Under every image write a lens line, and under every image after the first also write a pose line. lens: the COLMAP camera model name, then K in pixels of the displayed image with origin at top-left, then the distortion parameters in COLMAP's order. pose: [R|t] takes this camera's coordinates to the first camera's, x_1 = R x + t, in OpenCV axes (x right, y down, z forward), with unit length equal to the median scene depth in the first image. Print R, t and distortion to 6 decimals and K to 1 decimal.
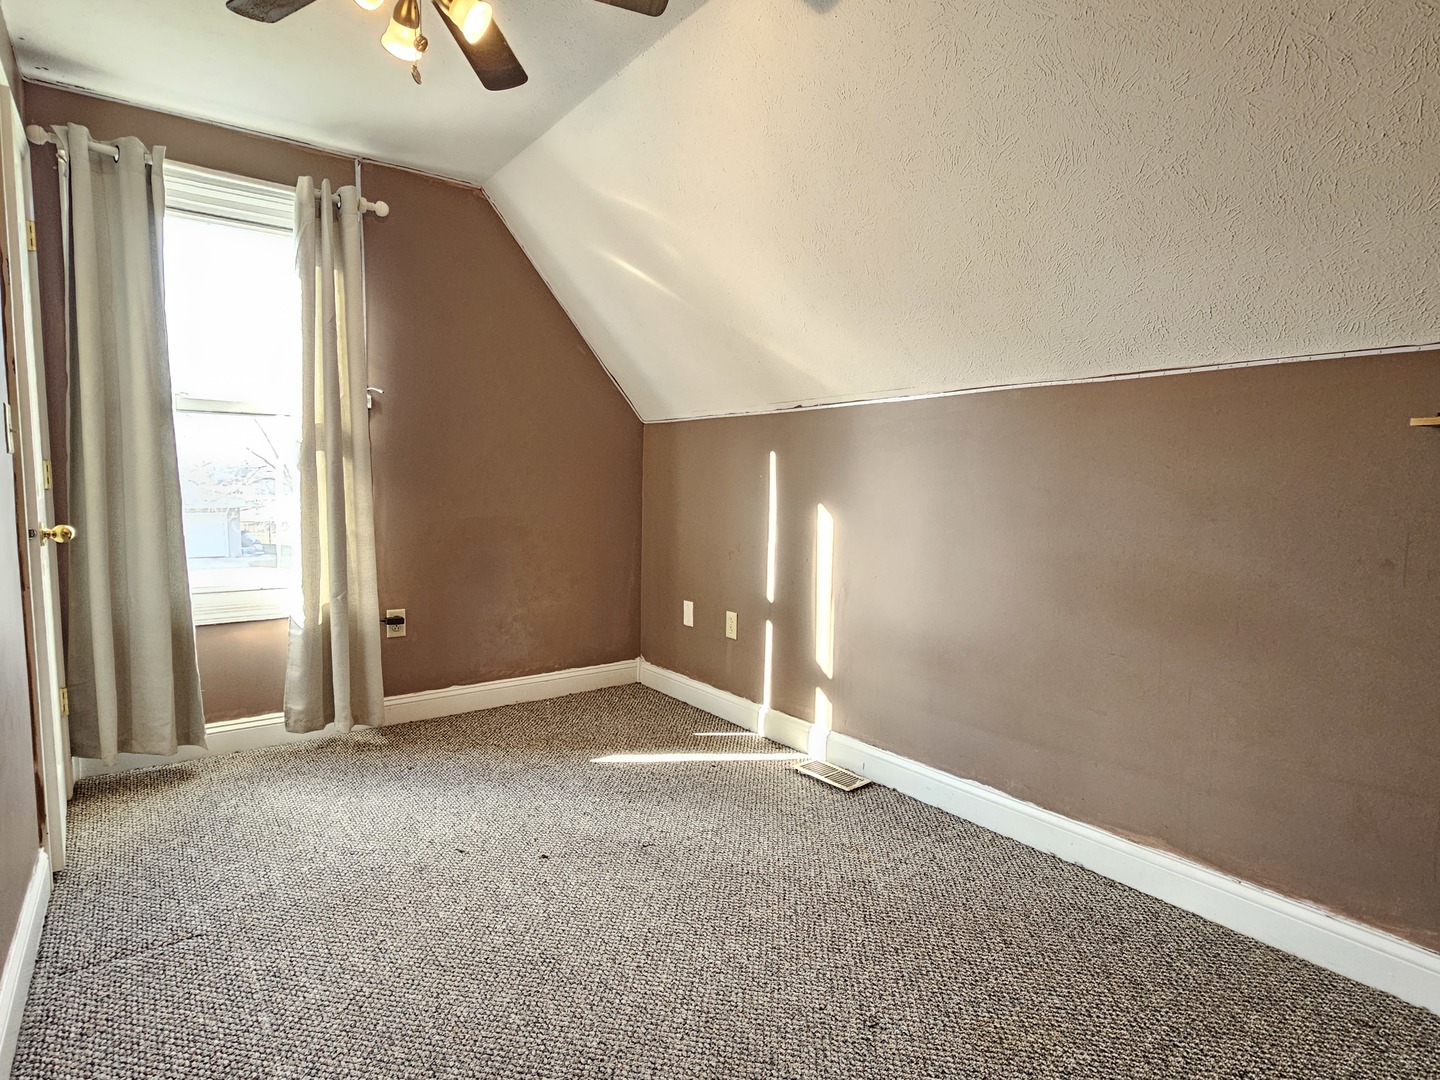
lens RADIAL K [[775.6, 0, 716.9], [0, 775.6, 540.2], [0, 0, 1]] dist [-0.008904, -0.001539]
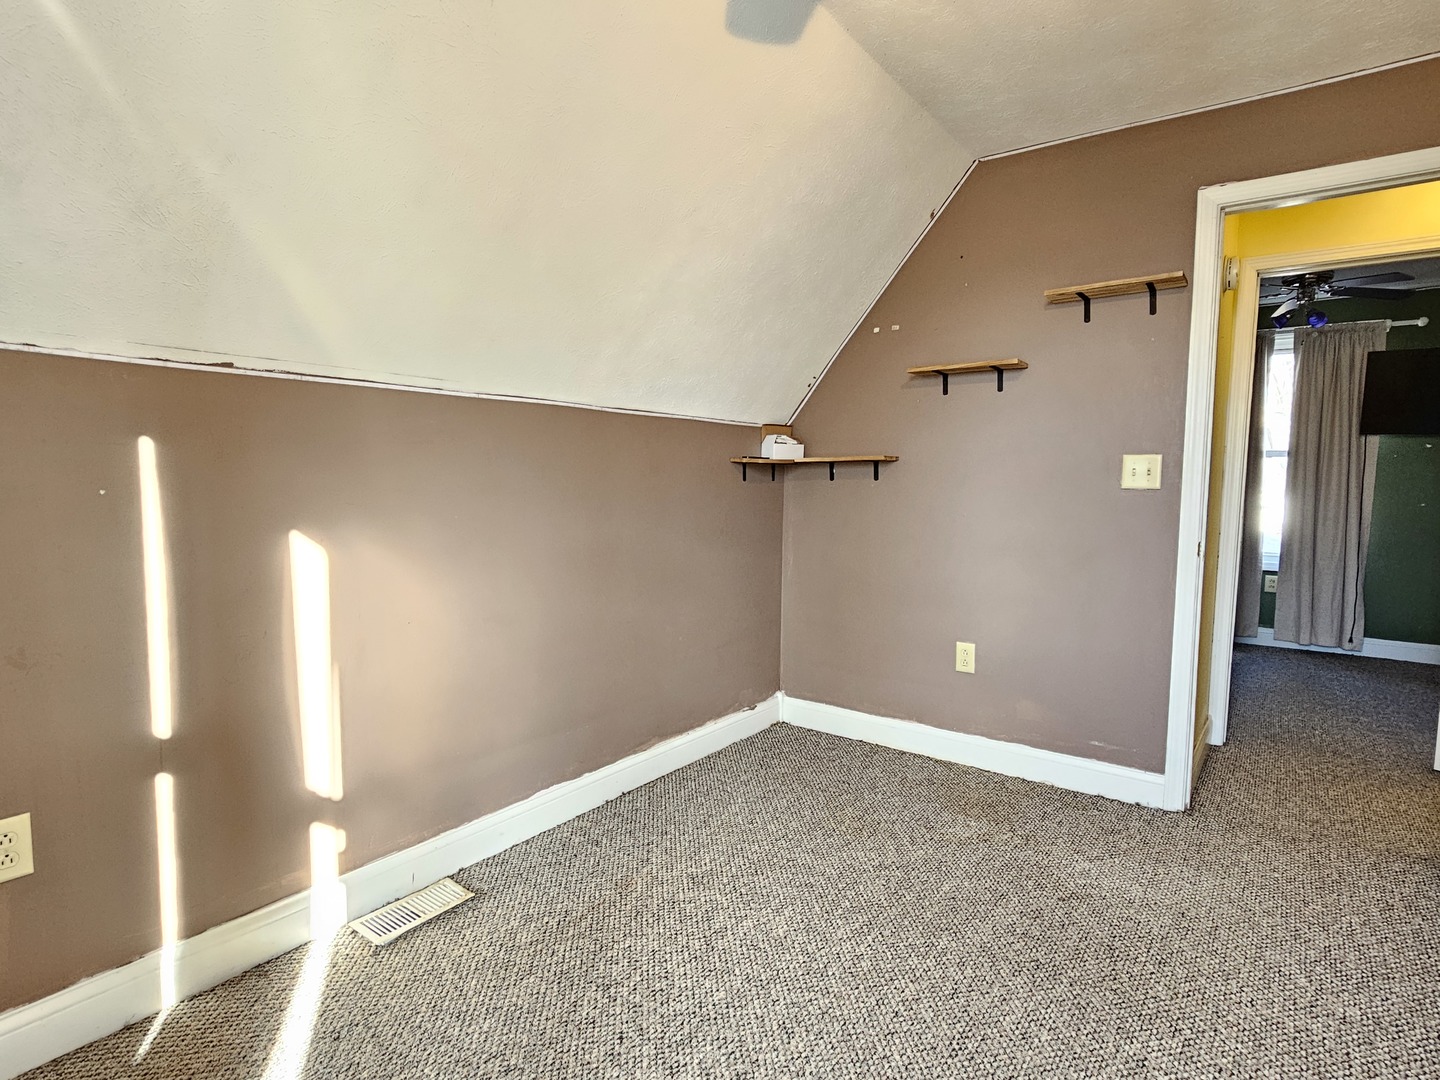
lens RADIAL K [[775.6, 0, 716.4], [0, 775.6, 540.8], [0, 0, 1]] dist [-0.008904, -0.001539]
pose [[-0.289970, -0.085226, 0.953233, -0.547393], [0.065415, 0.991933, 0.108585, -0.086732], [-0.954797, 0.093842, -0.282056, 0.855063]]
